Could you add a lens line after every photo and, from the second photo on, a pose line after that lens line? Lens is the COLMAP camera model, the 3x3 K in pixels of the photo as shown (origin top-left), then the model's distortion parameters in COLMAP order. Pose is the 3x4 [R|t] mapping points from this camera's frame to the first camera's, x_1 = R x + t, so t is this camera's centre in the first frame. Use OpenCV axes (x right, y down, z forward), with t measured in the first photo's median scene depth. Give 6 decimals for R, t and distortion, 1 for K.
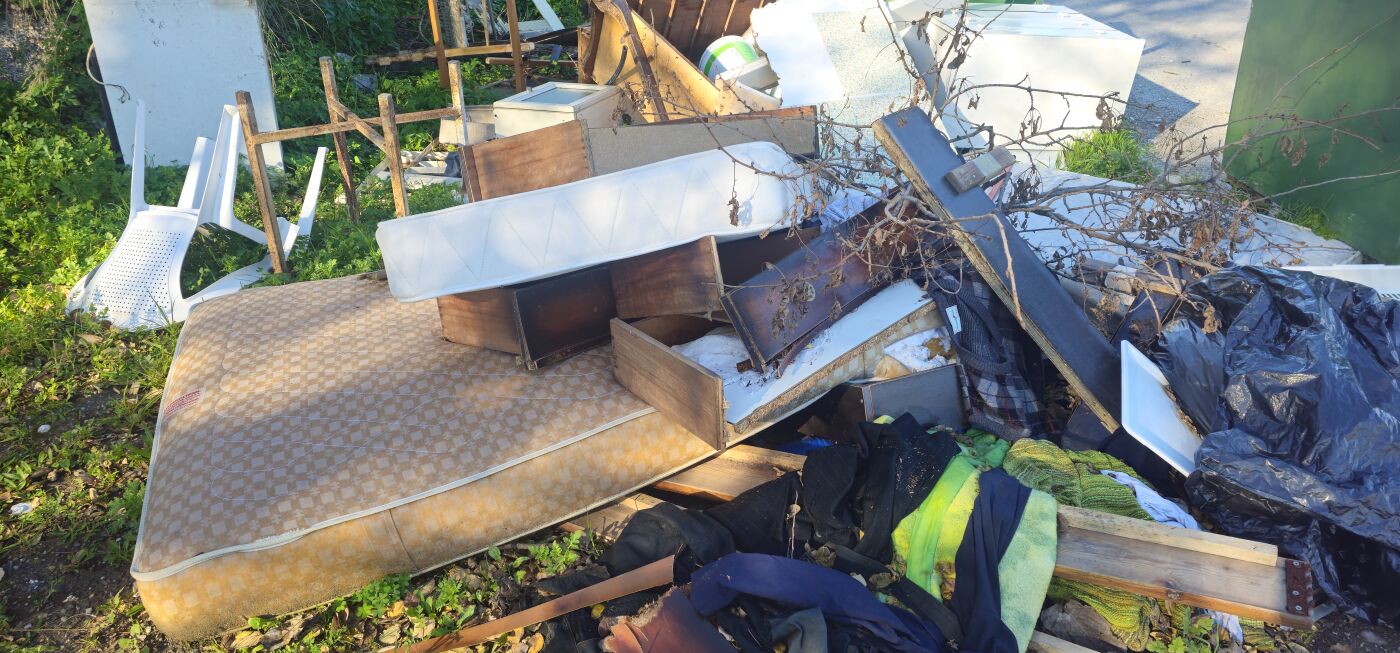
lens RADIAL K [[916.9, 0, 700.0], [0, 916.9, 326.5], [0, 0, 1]] dist [0.038984, -0.003075]
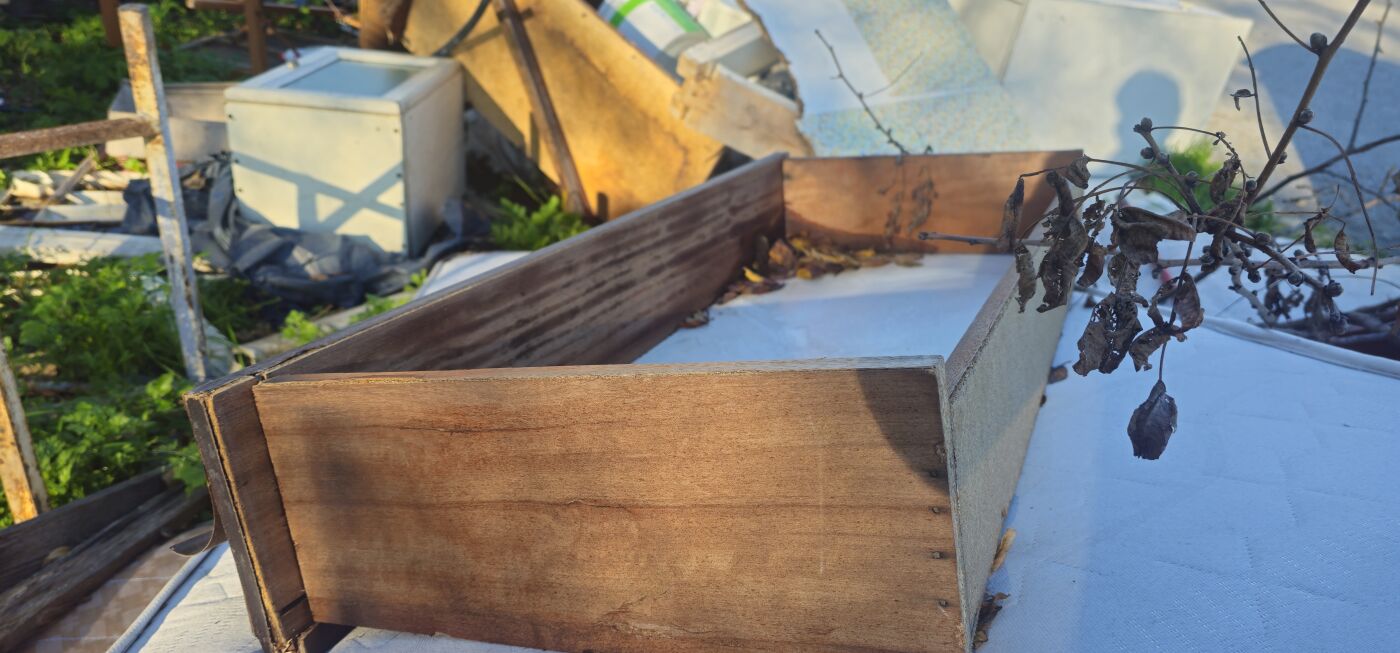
lens RADIAL K [[902.8, 0, 700.0], [0, 902.8, 326.5], [0, 0, 1]] dist [-0.000408, -0.021245]
pose [[0.957231, -0.048040, 0.285308, -0.204363], [0.034077, 0.997975, 0.053709, -0.220538], [-0.287311, -0.041689, 0.956930, 0.755778]]
